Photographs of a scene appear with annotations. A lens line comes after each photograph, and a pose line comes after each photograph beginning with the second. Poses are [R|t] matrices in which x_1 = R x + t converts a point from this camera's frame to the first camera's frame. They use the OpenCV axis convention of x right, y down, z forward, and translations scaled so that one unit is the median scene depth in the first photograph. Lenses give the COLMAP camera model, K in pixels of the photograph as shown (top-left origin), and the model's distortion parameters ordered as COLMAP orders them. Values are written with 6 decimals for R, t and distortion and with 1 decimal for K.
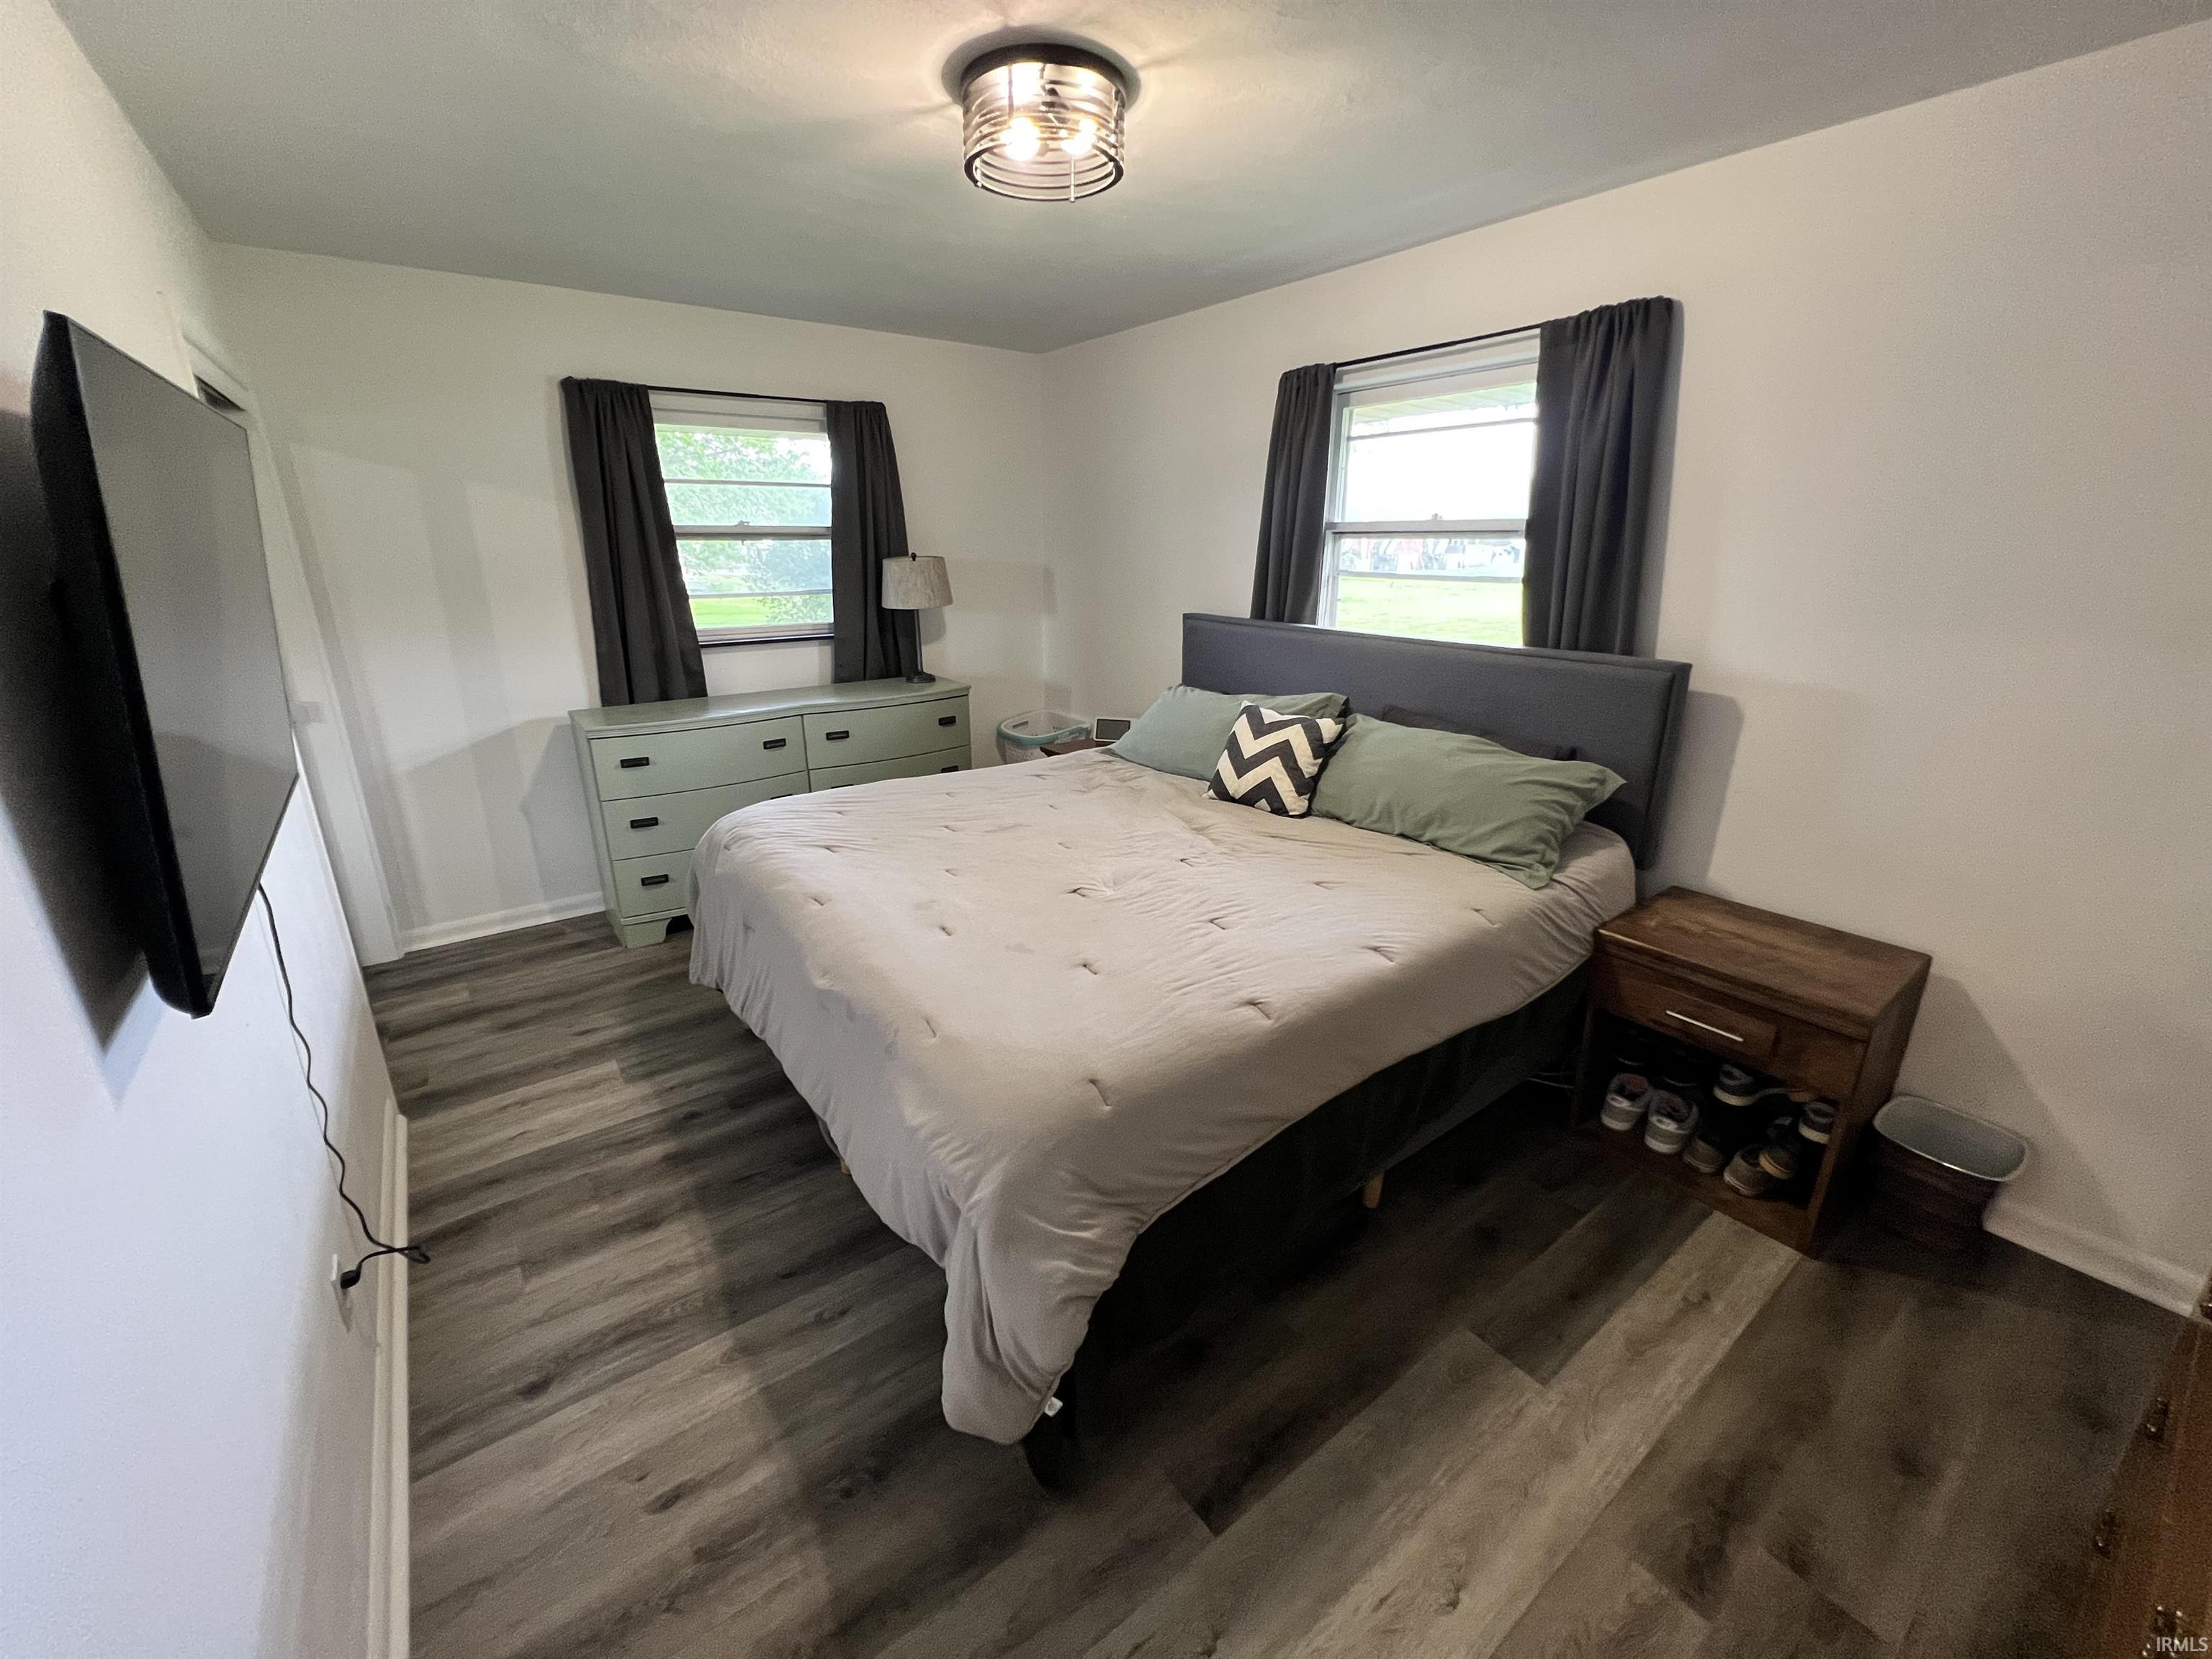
lens RADIAL K [[892.1, 0, 1103.0], [0, 892.1, 828.1], [0, 0, 1]] dist [-0.000650, 0.000024]
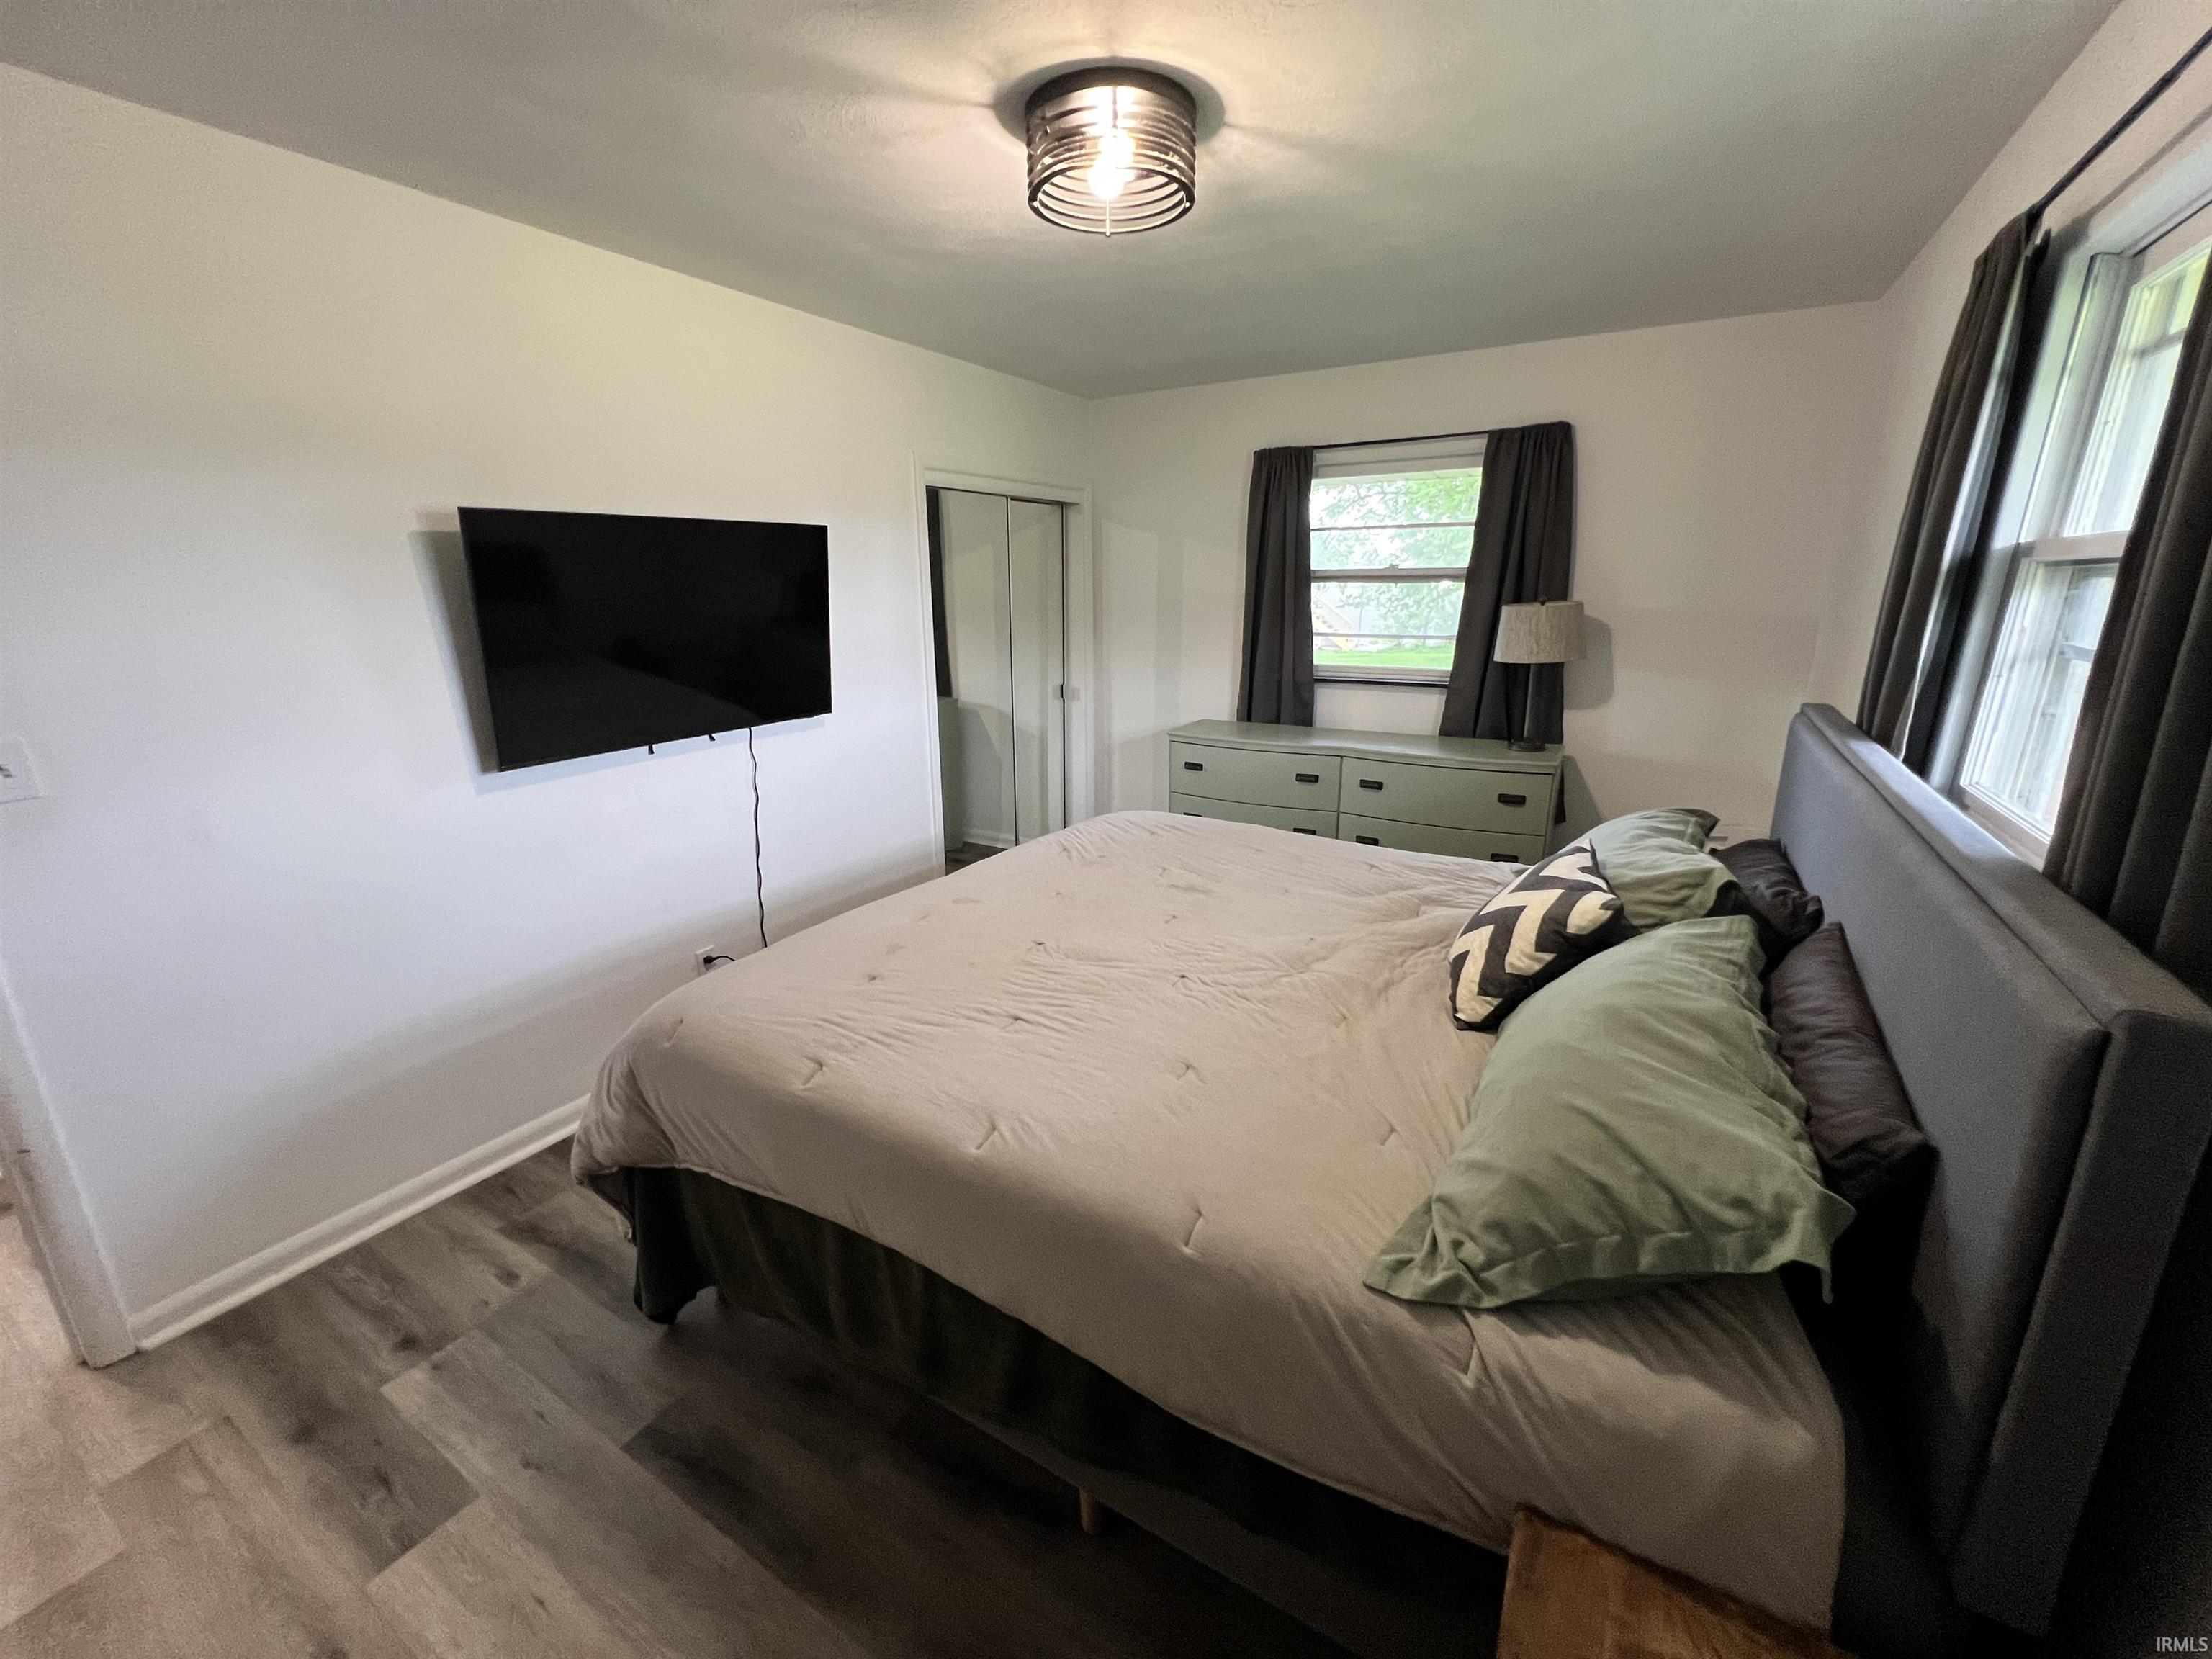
lens RADIAL K [[892.1, 0, 1099.9], [0, 892.1, 830.3], [0, 0, 1]] dist [-0.000650, 0.000024]
pose [[0.379513, 0.245897, -0.891911, 0.635692], [-0.282035, 0.948897, 0.141600, -0.154953], [0.881150, 0.197811, 0.429470, 0.480852]]
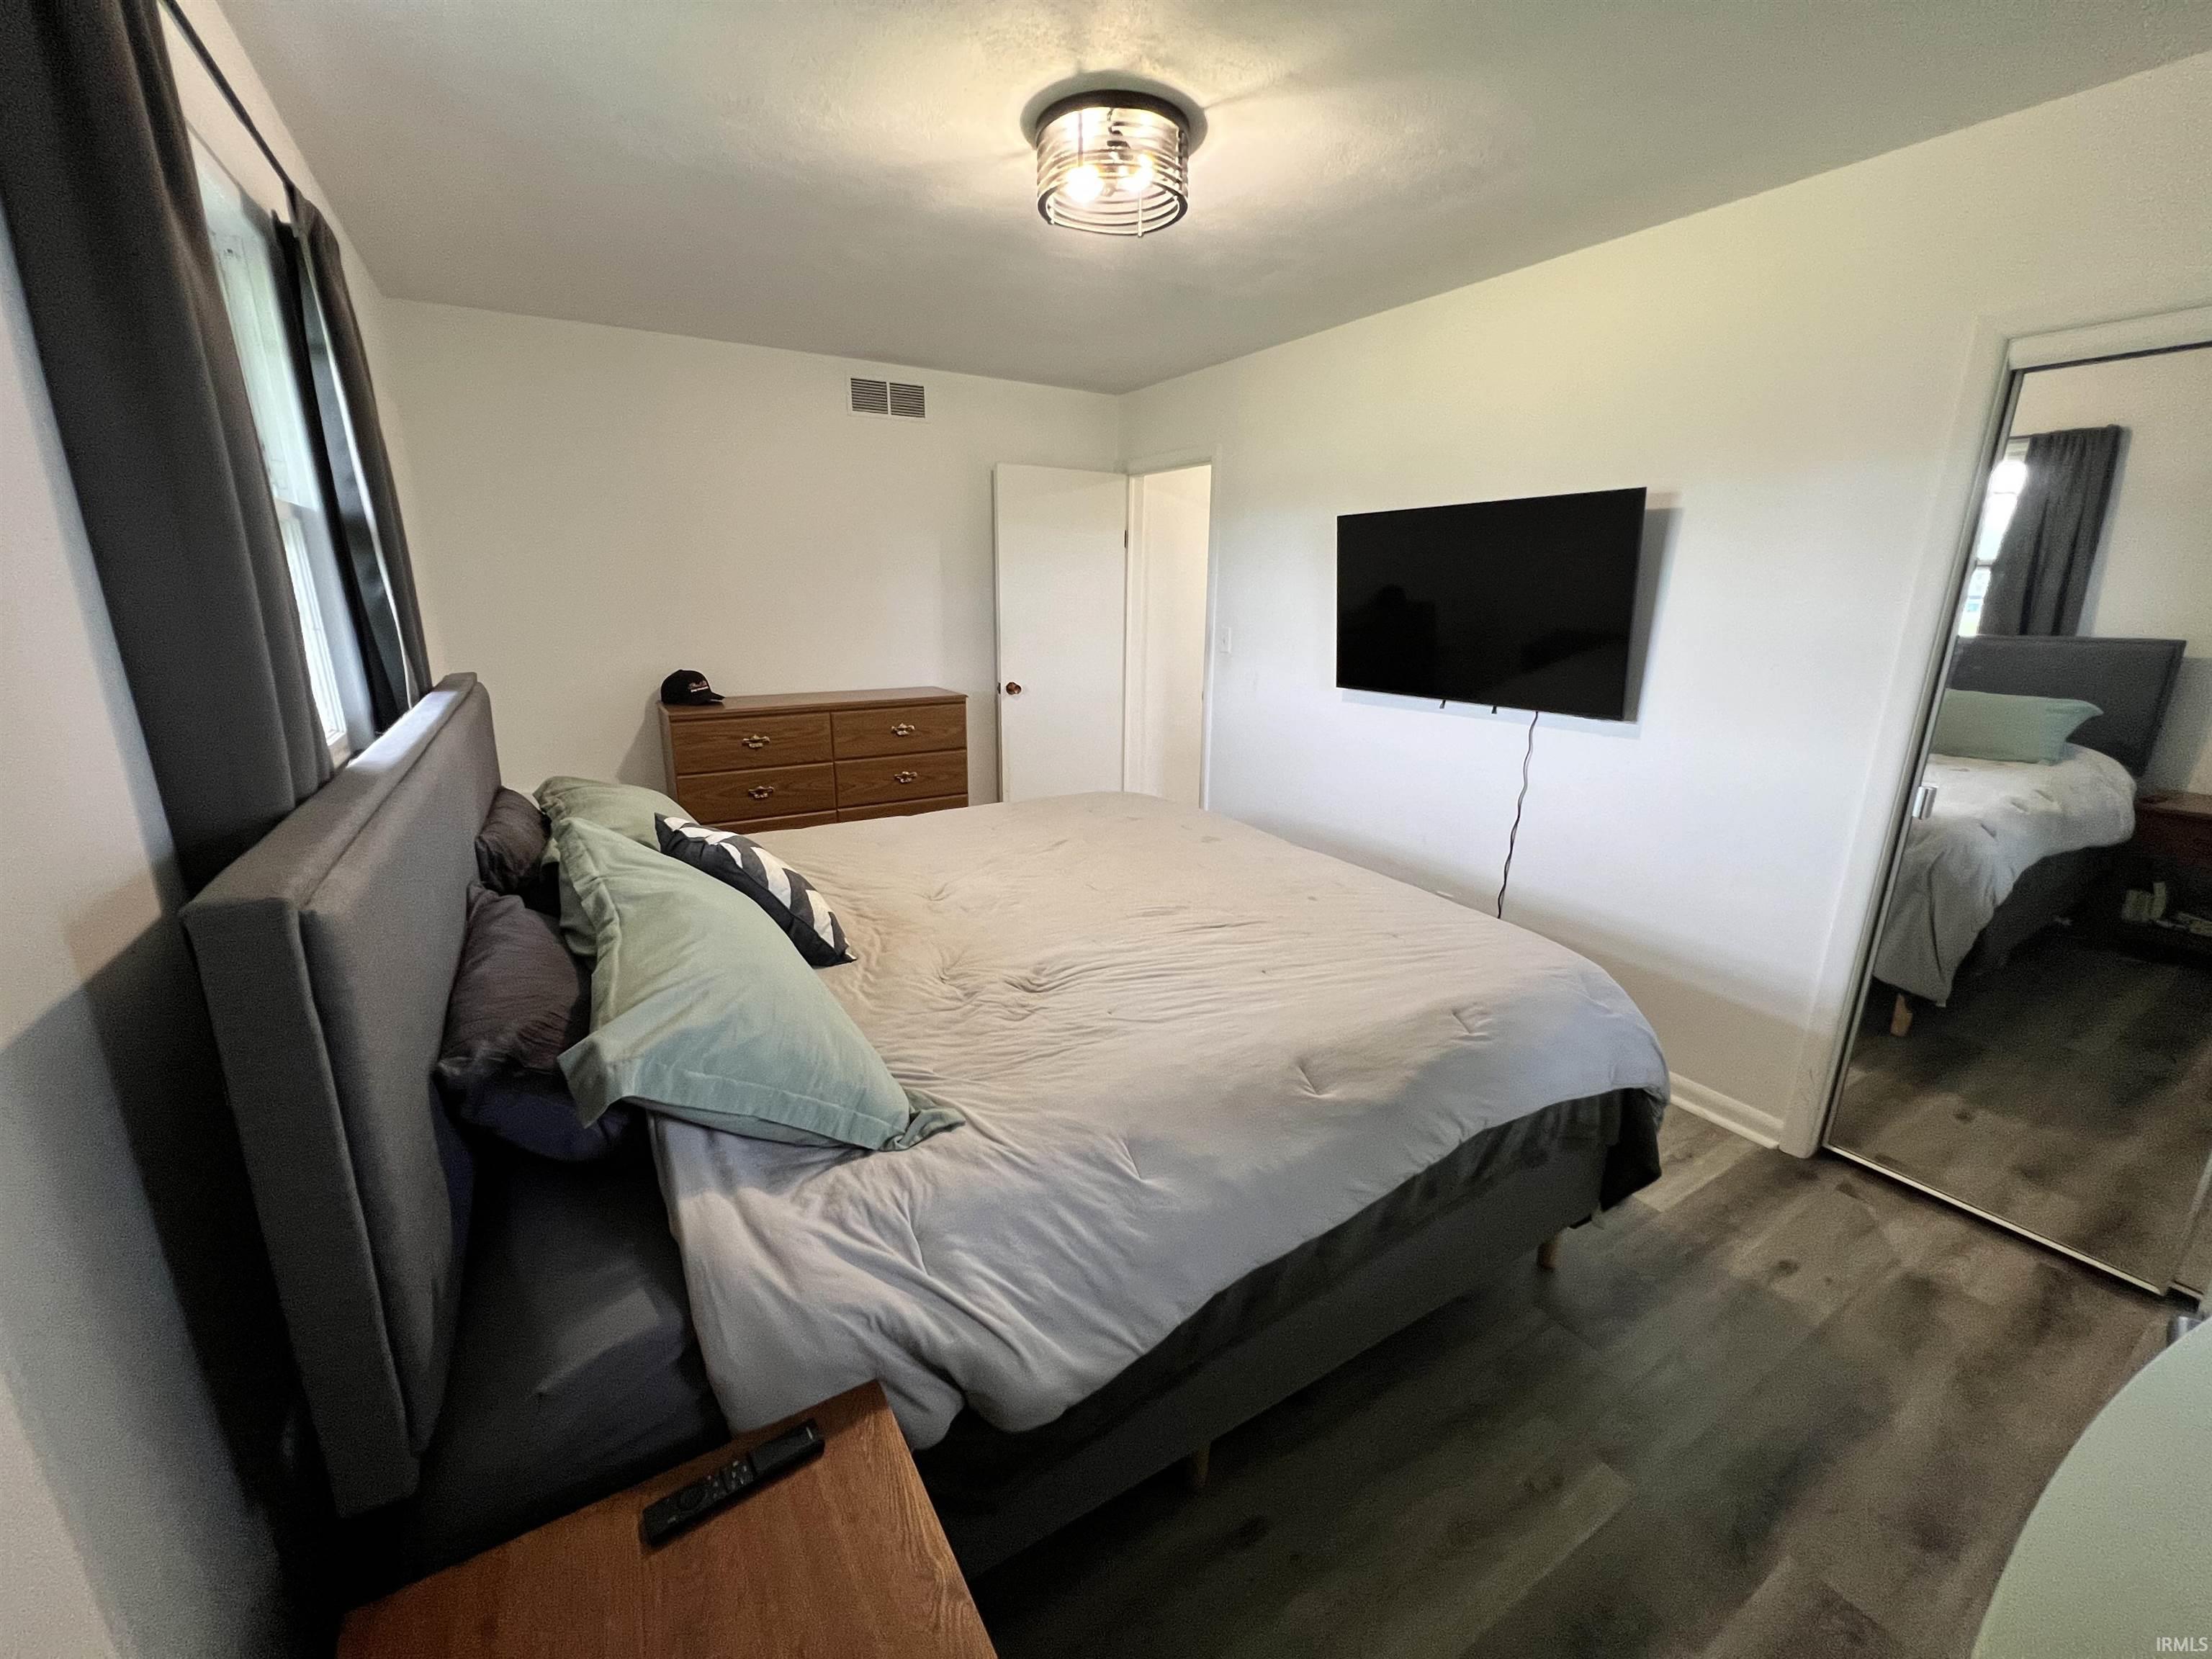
lens RADIAL K [[892.1, 0, 1102.5], [0, 892.1, 824.7], [0, 0, 1]] dist [-0.000650, 0.000024]
pose [[-0.996014, -0.029688, 0.084111, -0.113058], [0.021060, 0.838048, 0.545189, -0.473300], [-0.086675, 0.544787, -0.834083, 1.545203]]
